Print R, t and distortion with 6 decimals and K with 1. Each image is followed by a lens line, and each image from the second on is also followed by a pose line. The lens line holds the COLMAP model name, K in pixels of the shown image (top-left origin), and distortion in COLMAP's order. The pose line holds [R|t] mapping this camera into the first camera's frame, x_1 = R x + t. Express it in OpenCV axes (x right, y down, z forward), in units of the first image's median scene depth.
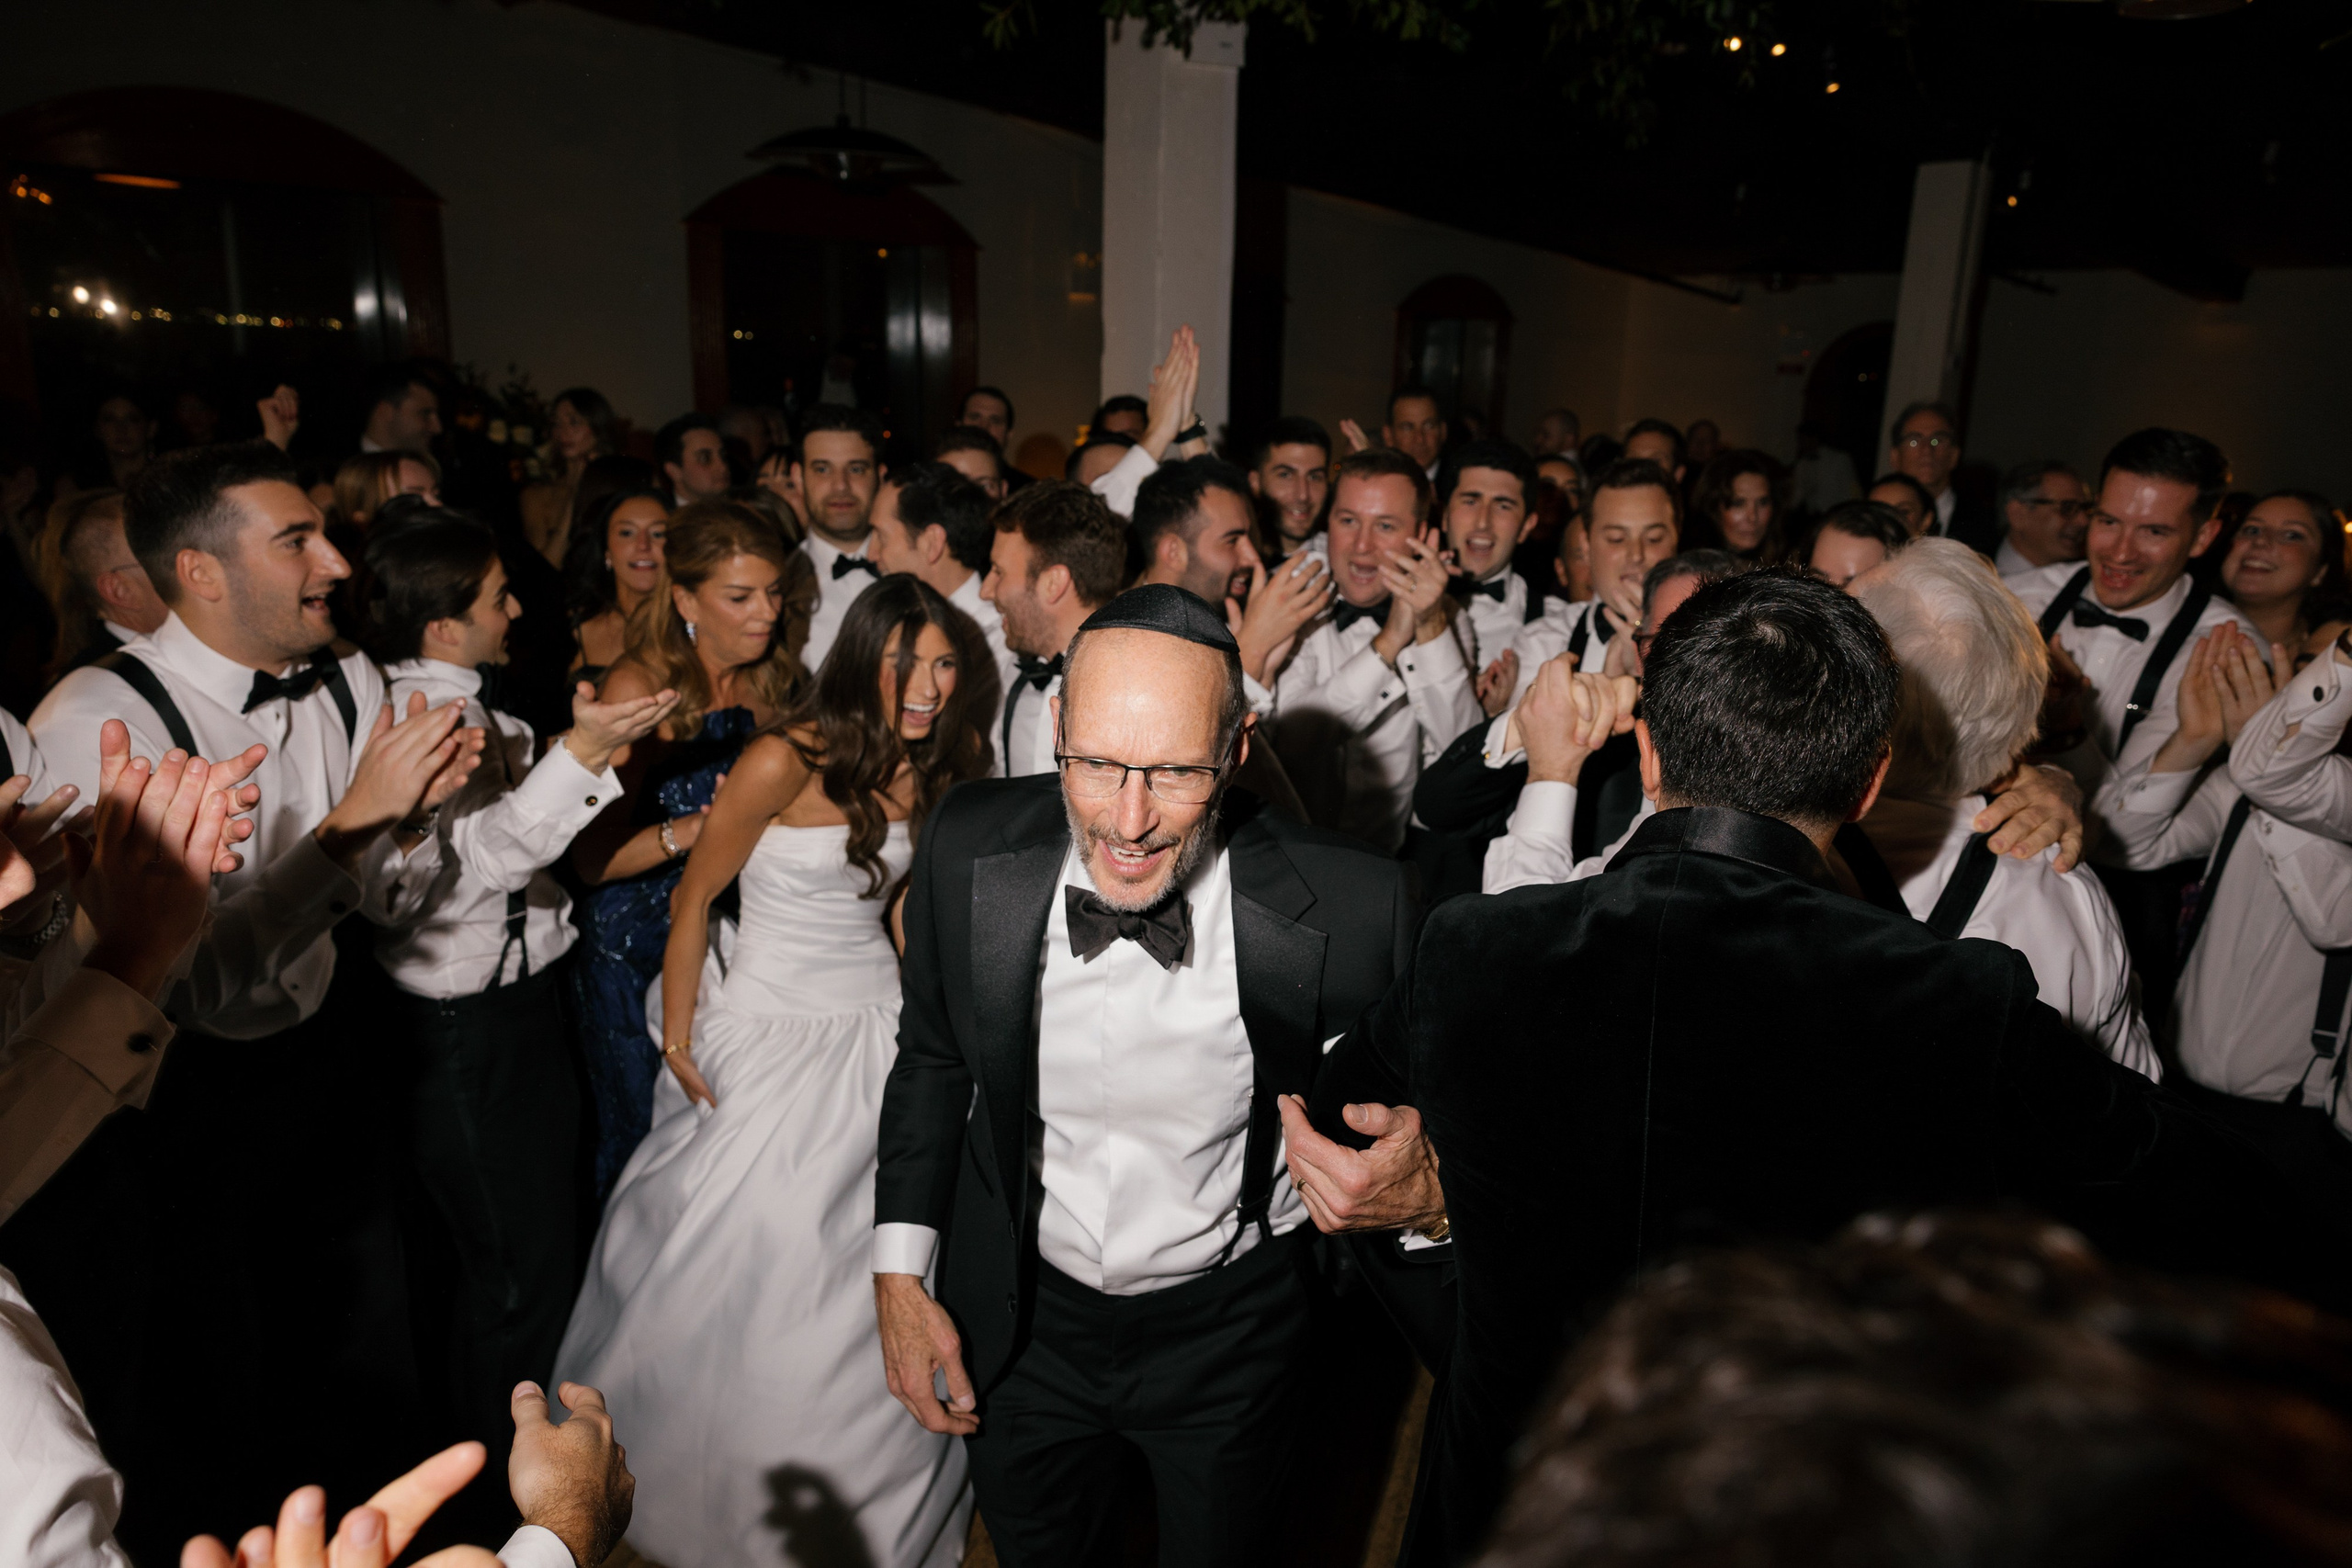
lens RADIAL K [[1590.4, 0, 1187.0], [0, 1590.4, 791.6], [0, 0, 1]] dist [-0.006081, 0.008866]
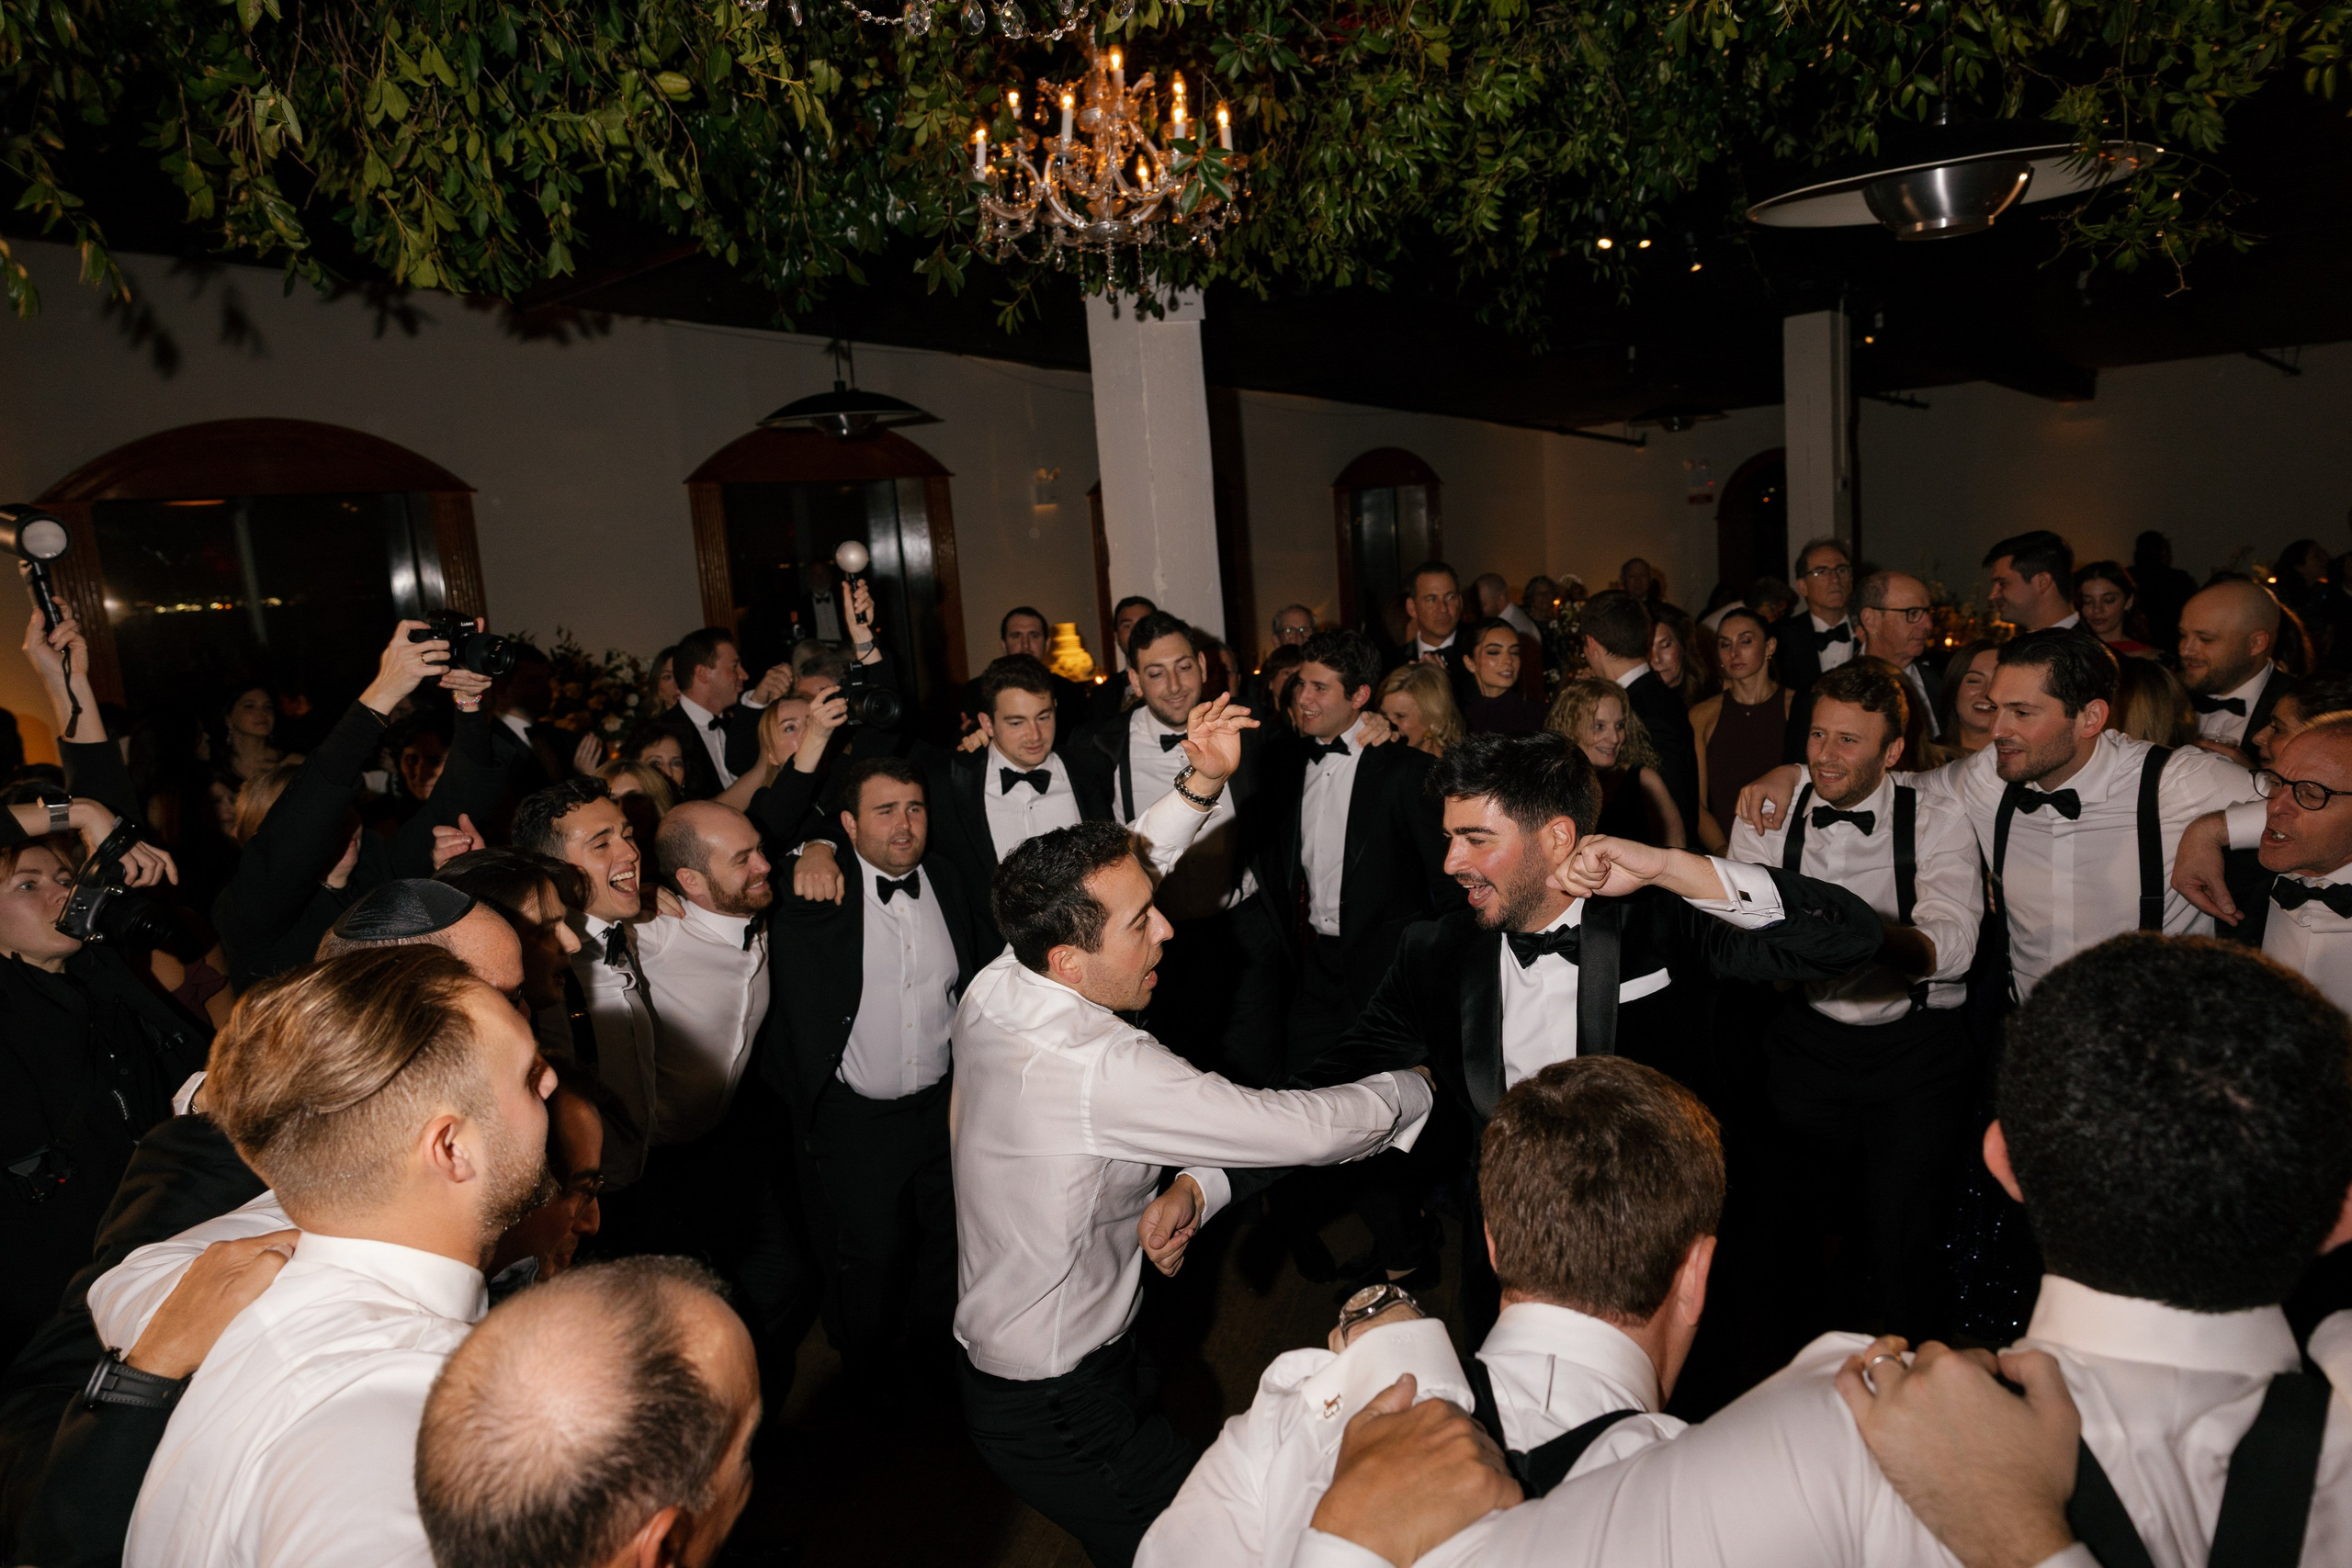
lens RADIAL K [[1620.7, 0, 1186.6], [0, 1620.7, 784.4], [0, 0, 1]] dist [0.018526, 0.003418]
pose [[0.993199, -0.112324, 0.030631, -0.034971], [0.115062, 0.987141, -0.110971, 0.012784], [-0.017772, 0.113740, 0.993352, -0.106989]]
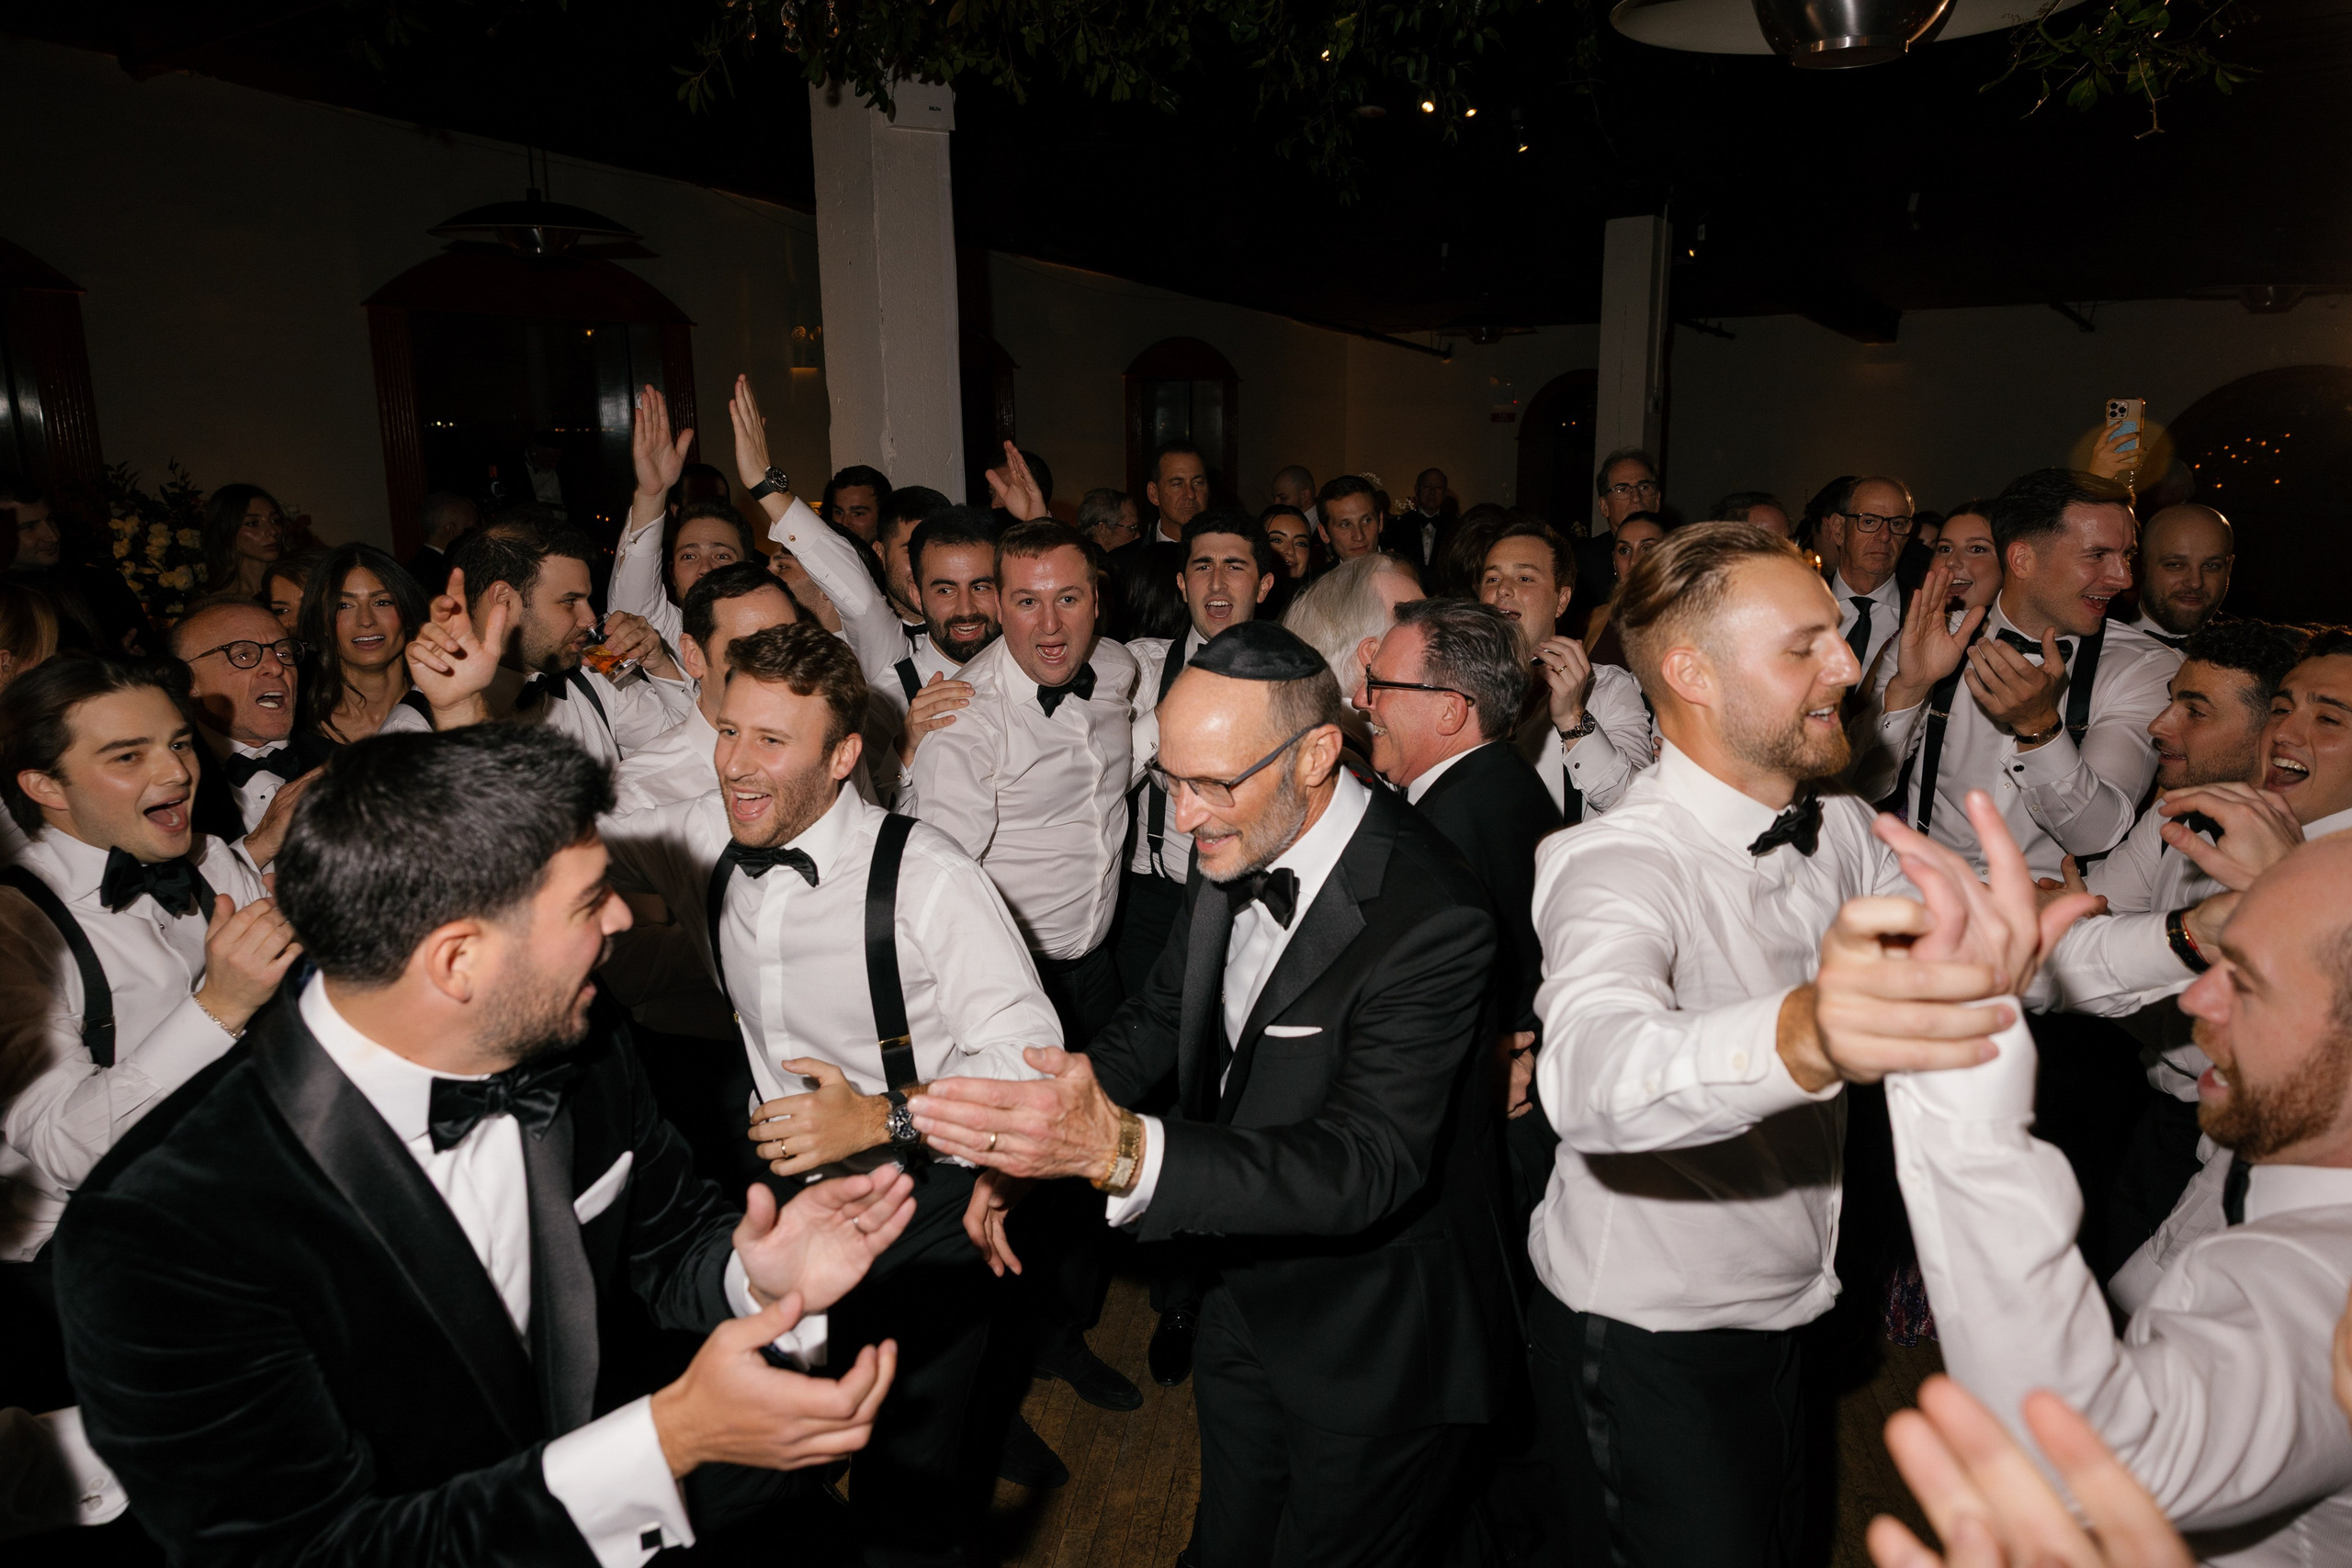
lens RADIAL K [[1577.8, 0, 1184.8], [0, 1577.8, 809.8], [0, 0, 1]] dist [-0.000606, 0.000753]
pose [[0.986083, -0.073814, 0.148967, -0.000004], [0.077799, 0.996746, -0.021099, -0.004167], [-0.146925, 0.032394, 0.988617, 0.019247]]
